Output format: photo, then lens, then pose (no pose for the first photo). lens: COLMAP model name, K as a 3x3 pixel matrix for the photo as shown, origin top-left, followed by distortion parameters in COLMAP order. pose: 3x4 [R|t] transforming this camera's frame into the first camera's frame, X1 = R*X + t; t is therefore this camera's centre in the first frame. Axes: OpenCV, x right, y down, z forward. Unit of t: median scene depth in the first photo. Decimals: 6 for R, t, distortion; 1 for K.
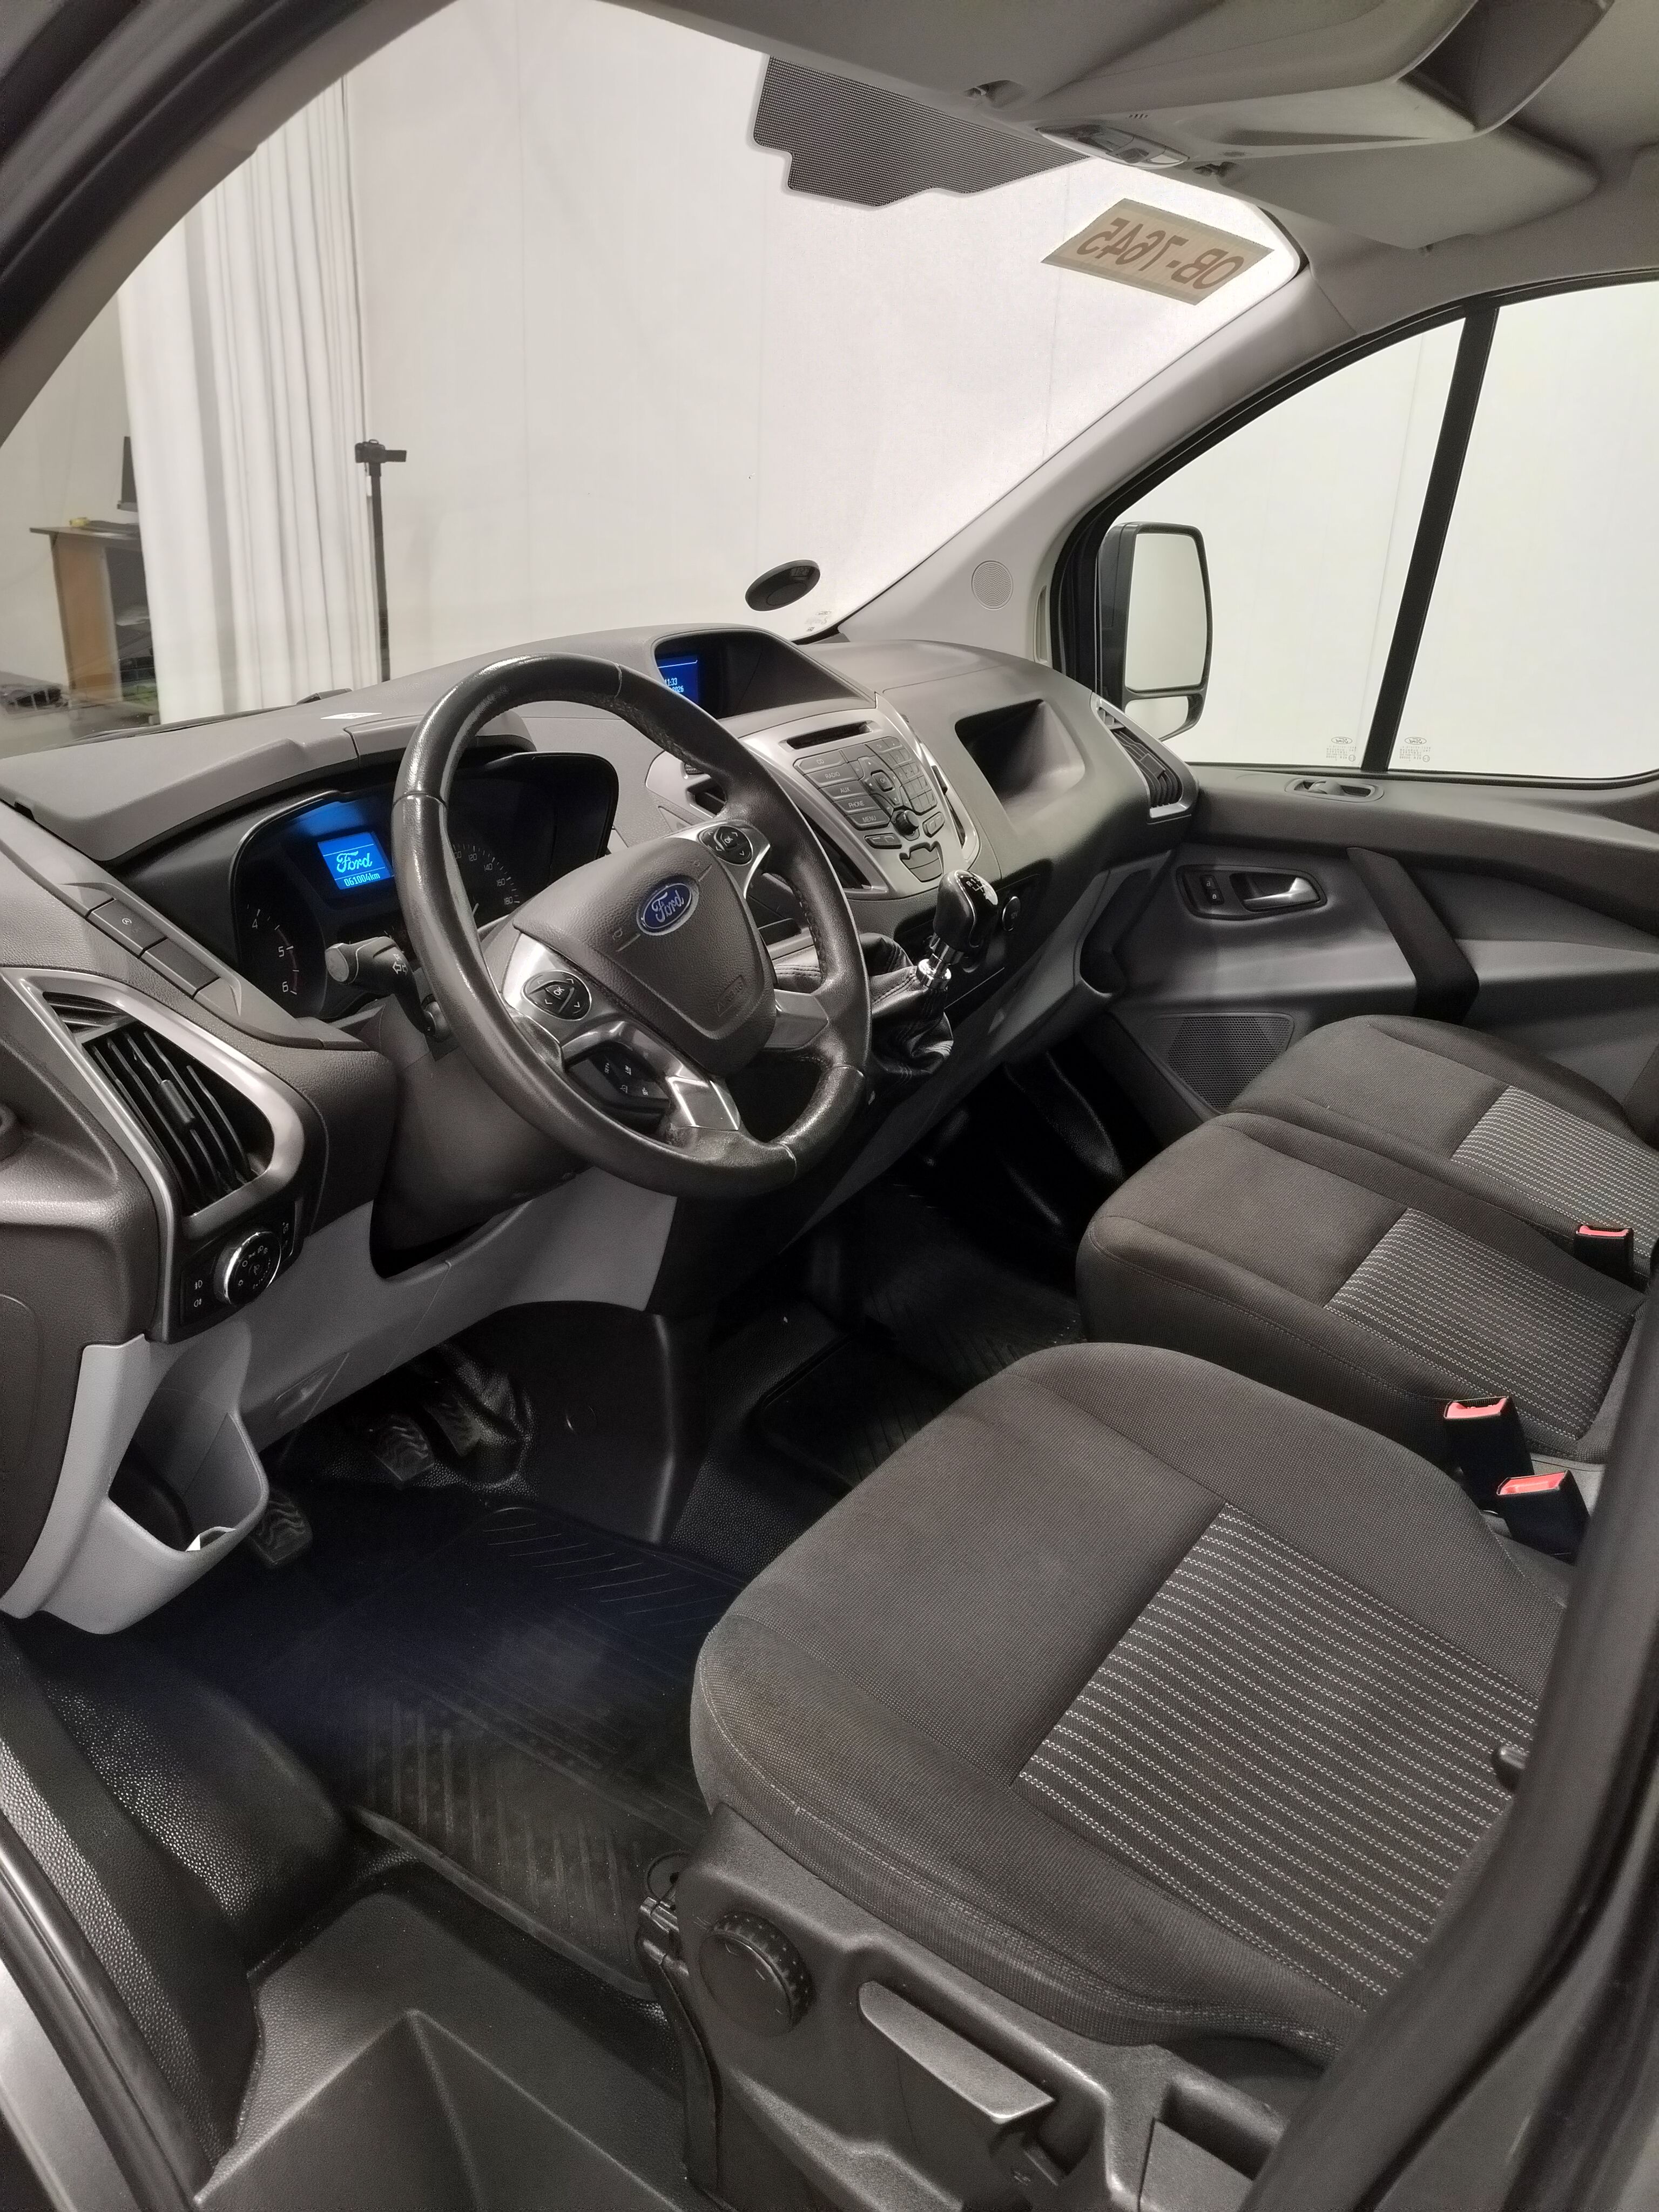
lens RADIAL K [[1676.2, 0, 829.5], [0, 1676.2, 1106.0], [0, 0, 1]] dist [0.010188, -0.002804]
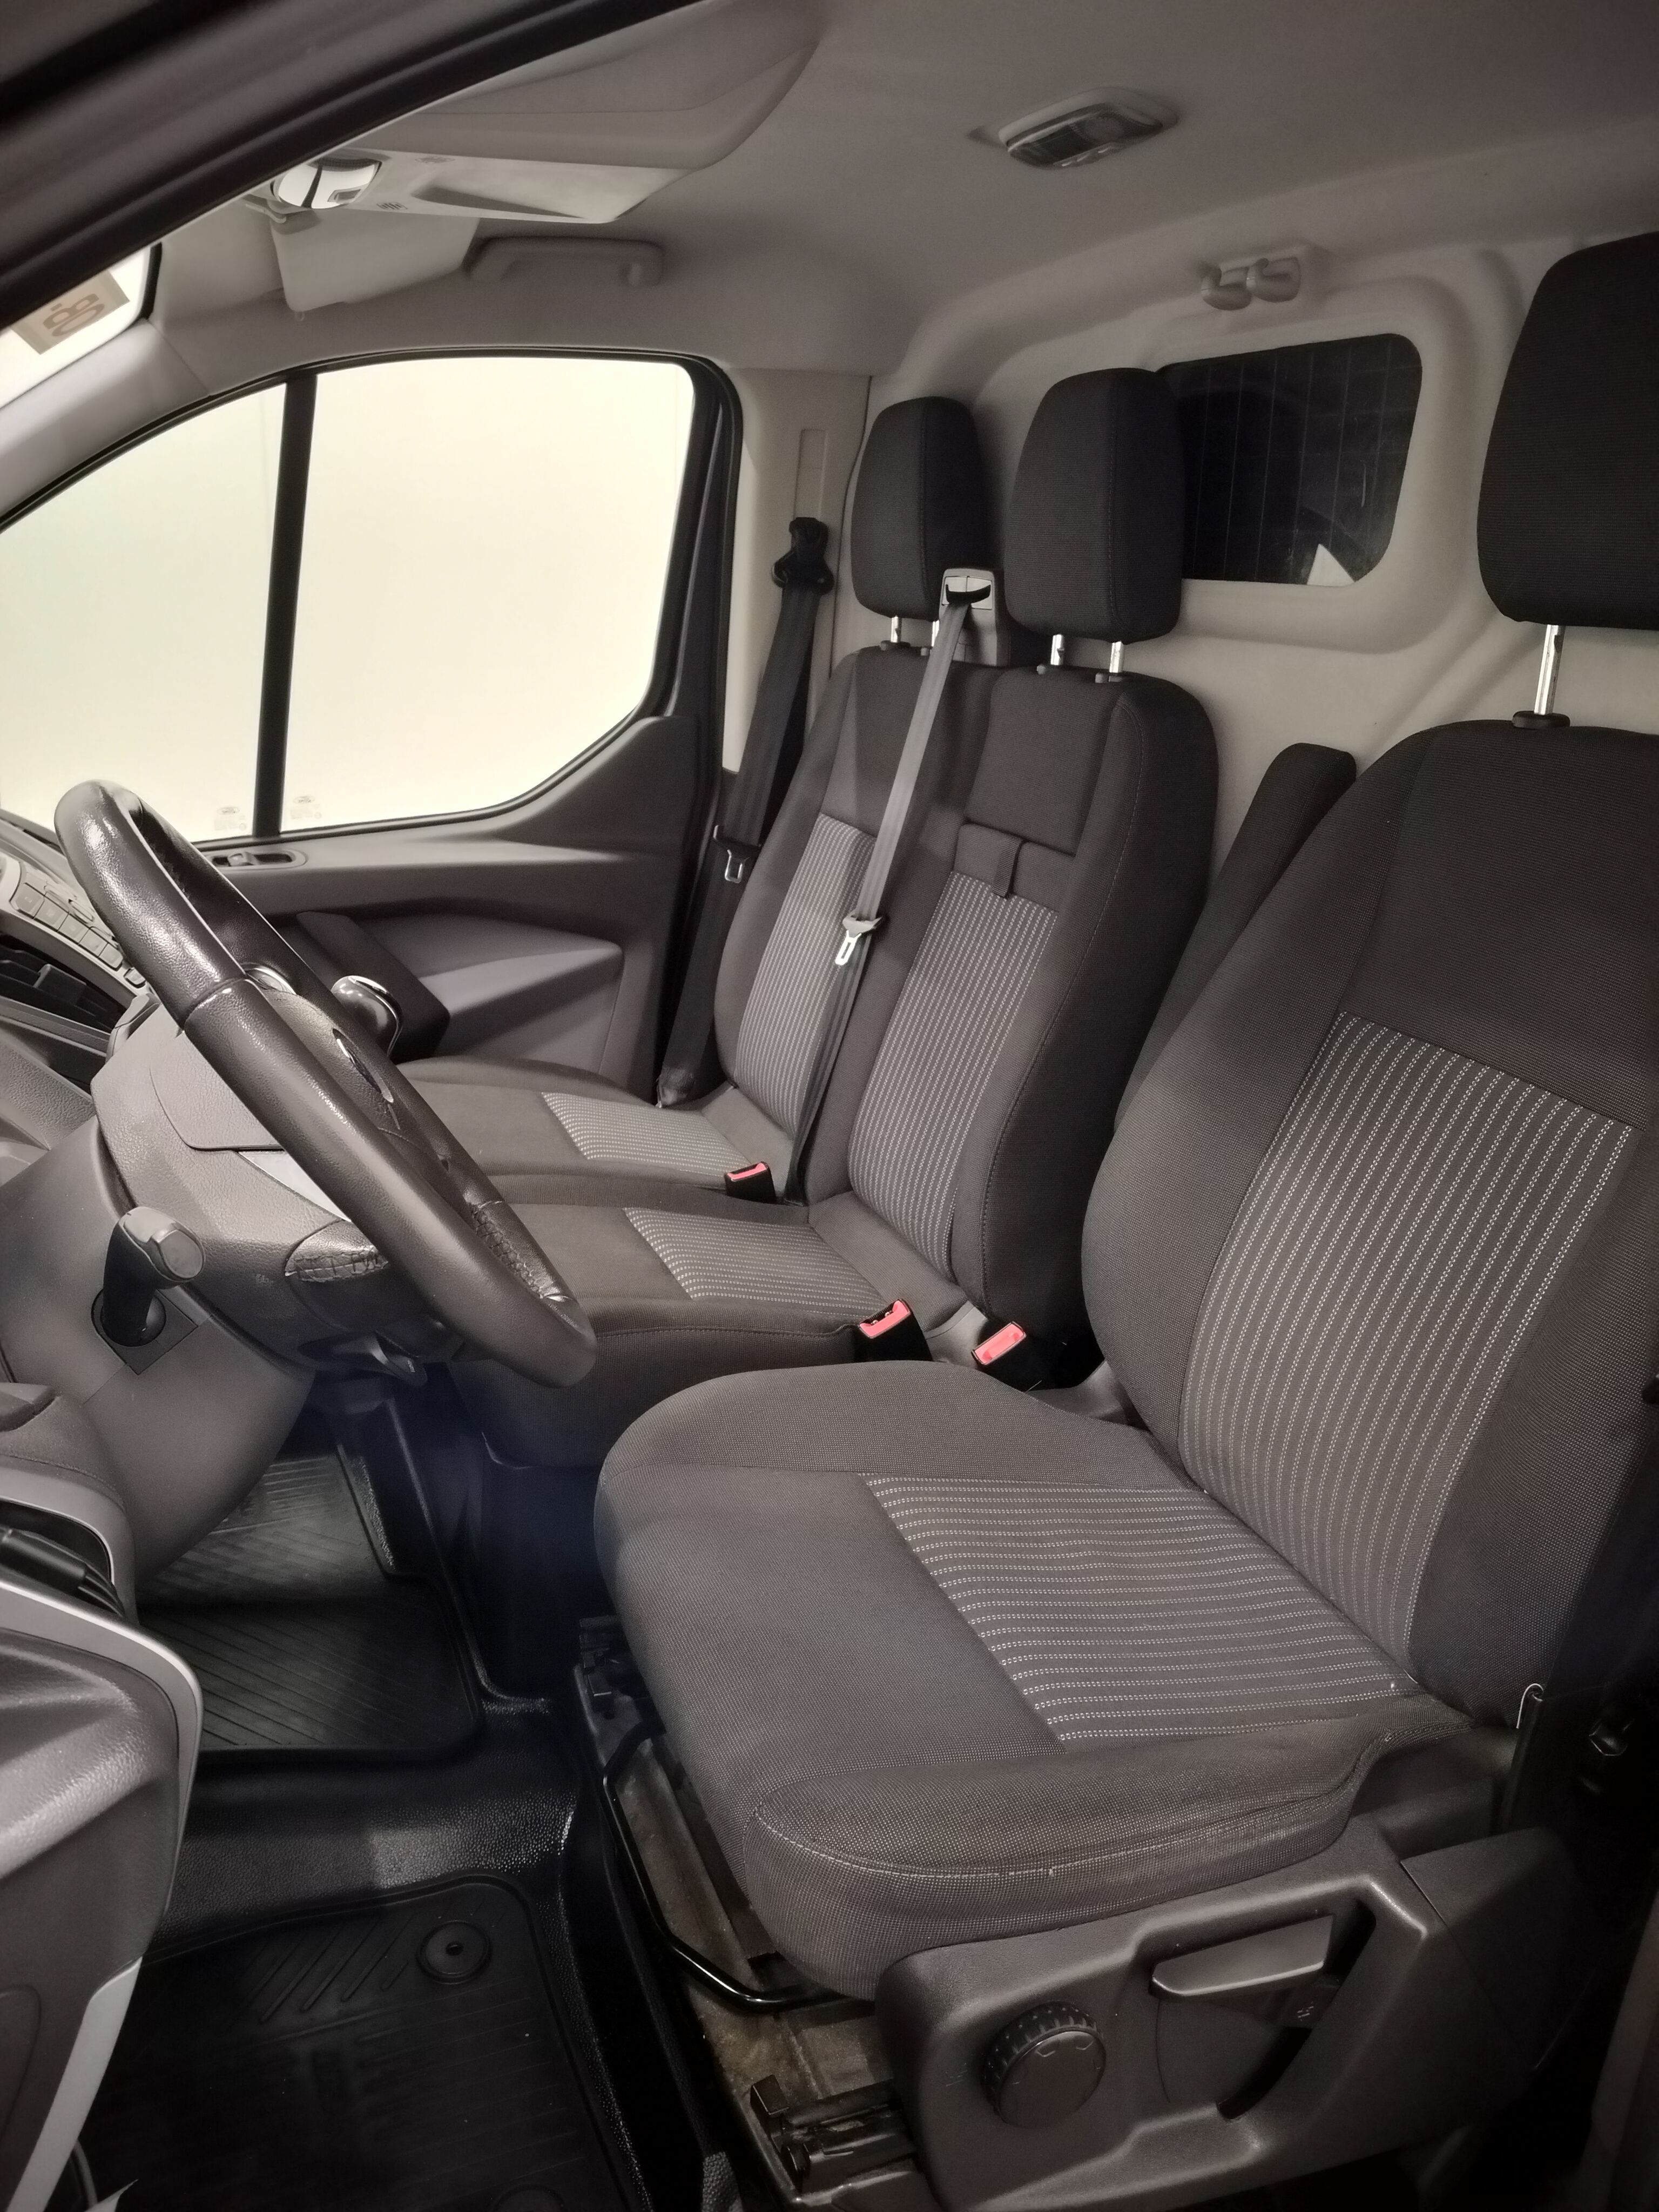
lens RADIAL K [[1676.2, 0, 829.5], [0, 1676.2, 1106.0], [0, 0, 1]] dist [0.010188, -0.002804]
pose [[0.563293, -0.278991, 0.777731, -0.346876], [0.307488, 0.944444, 0.116089, -0.074235], [-0.766911, 0.173751, 0.617785, 0.198210]]
